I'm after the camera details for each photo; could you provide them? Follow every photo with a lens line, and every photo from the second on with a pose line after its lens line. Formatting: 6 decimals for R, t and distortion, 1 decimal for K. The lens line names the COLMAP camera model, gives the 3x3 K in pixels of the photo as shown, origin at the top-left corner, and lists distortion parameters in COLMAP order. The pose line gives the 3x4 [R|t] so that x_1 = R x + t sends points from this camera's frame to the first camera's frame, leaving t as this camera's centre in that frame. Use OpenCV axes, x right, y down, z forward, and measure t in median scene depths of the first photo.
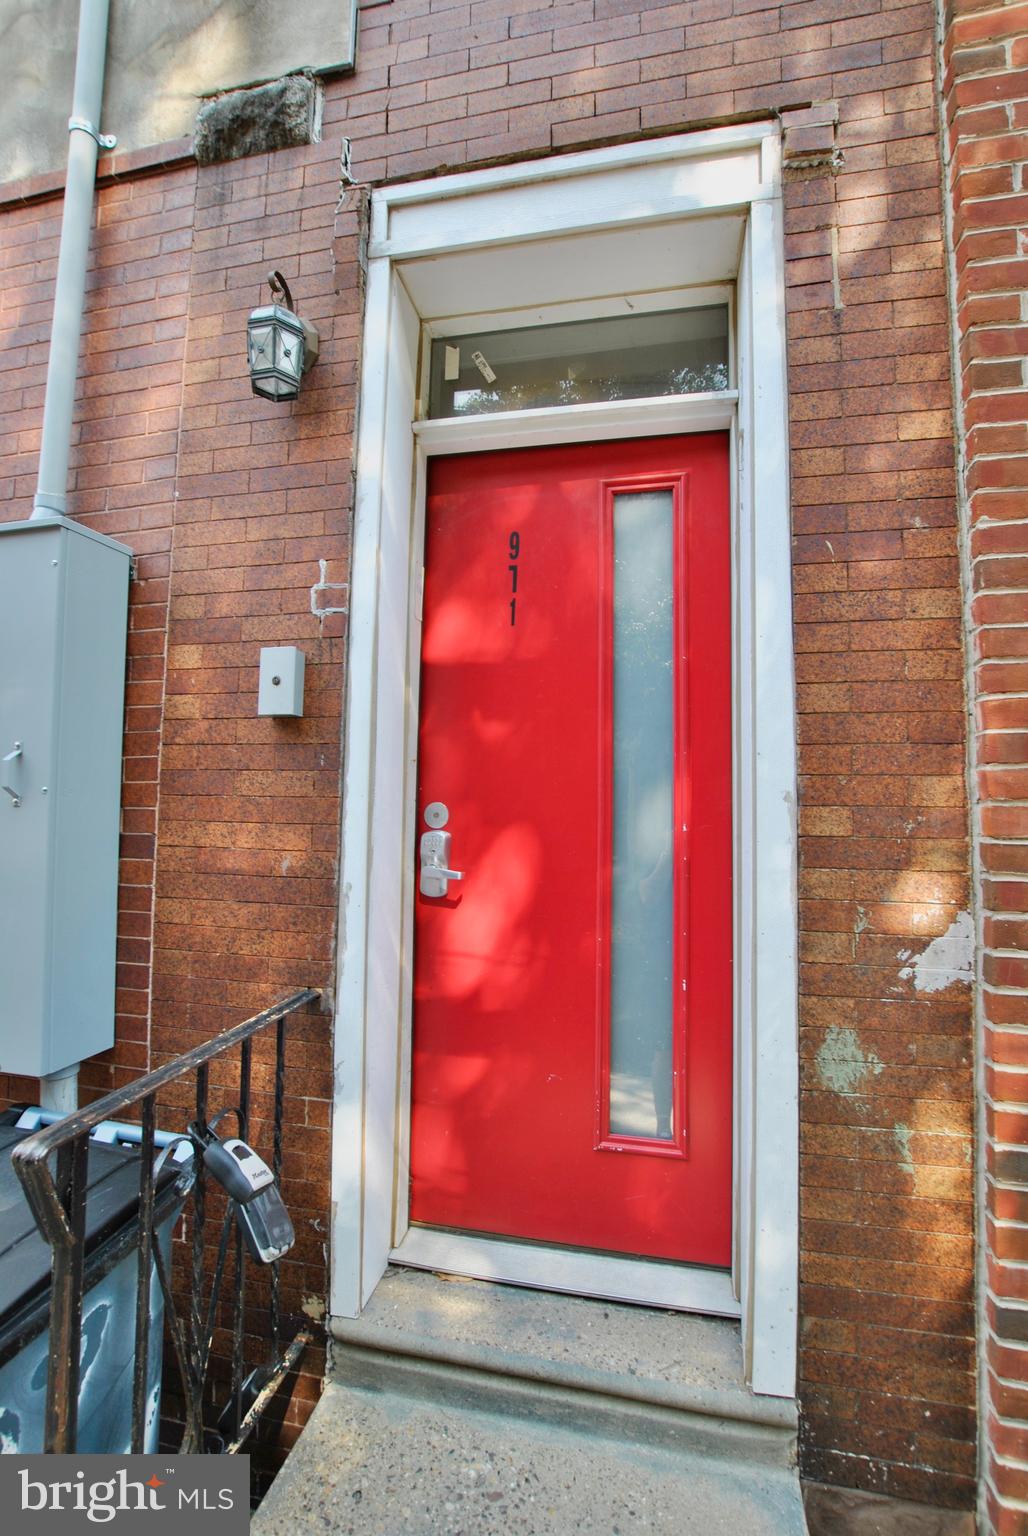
lens RADIAL K [[672.2, 0, 511.8], [0, 672.2, 759.5], [0, 0, 1]] dist [-0.036370, 0.006785]
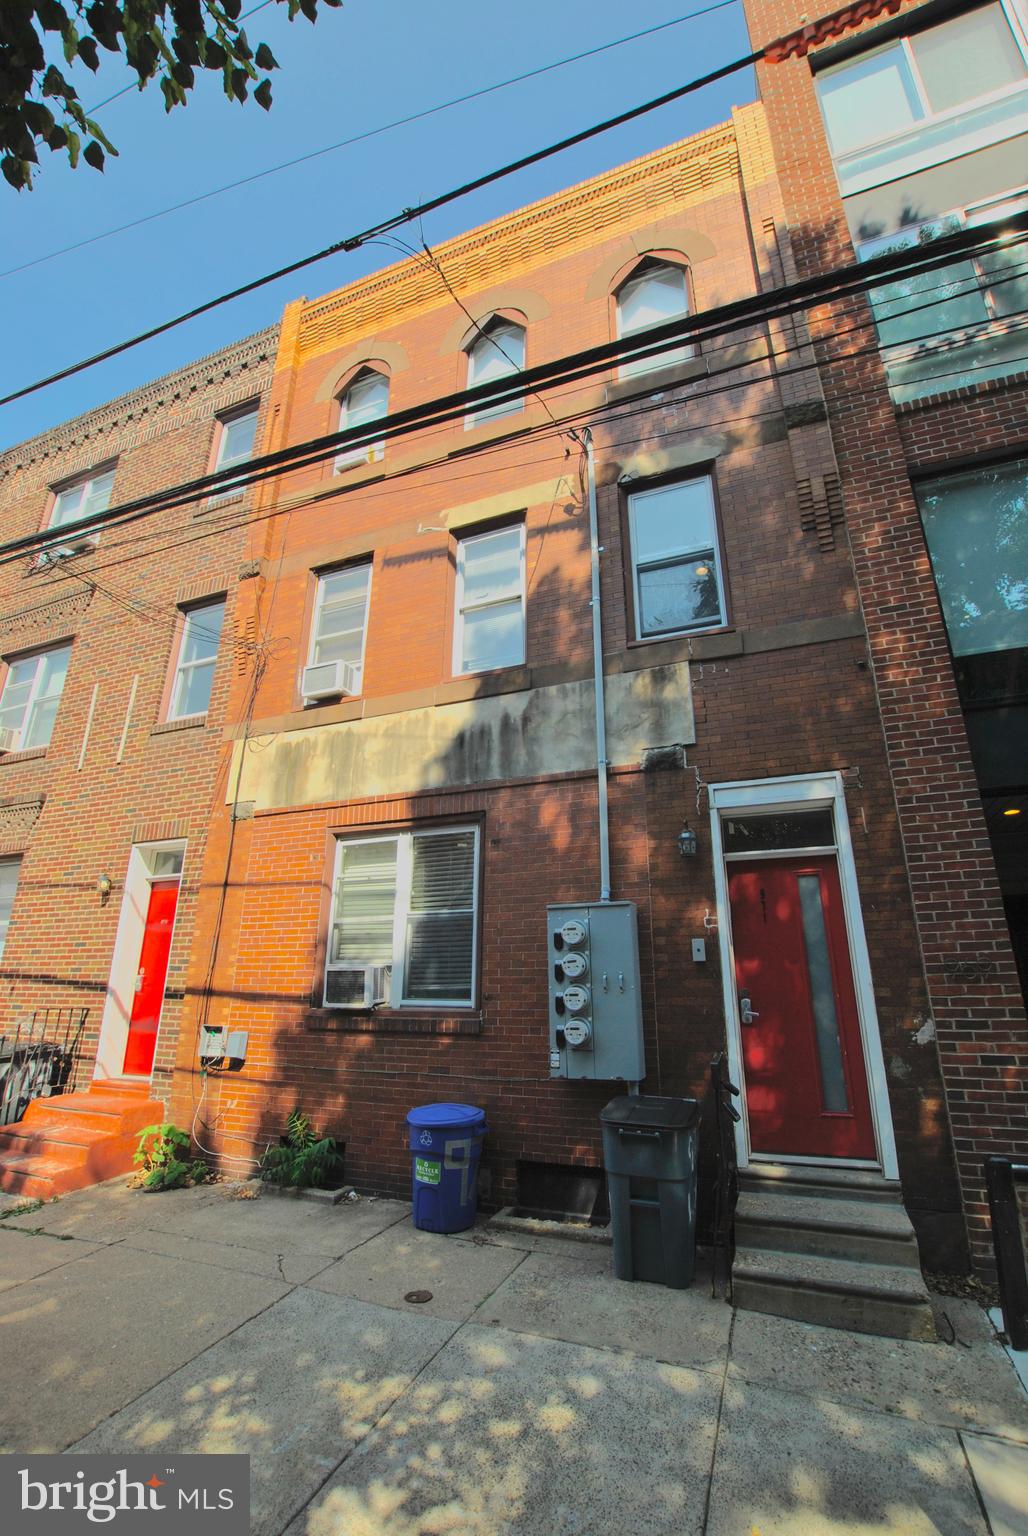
lens RADIAL K [[672.2, 0, 520.3], [0, 672.2, 768.4], [0, 0, 1]] dist [-0.036370, 0.006785]
pose [[0.986843, -0.059803, -0.150214, -0.737283], [0.017907, 0.963790, -0.266061, -0.132002], [0.160686, 0.259871, 0.952180, -2.673158]]
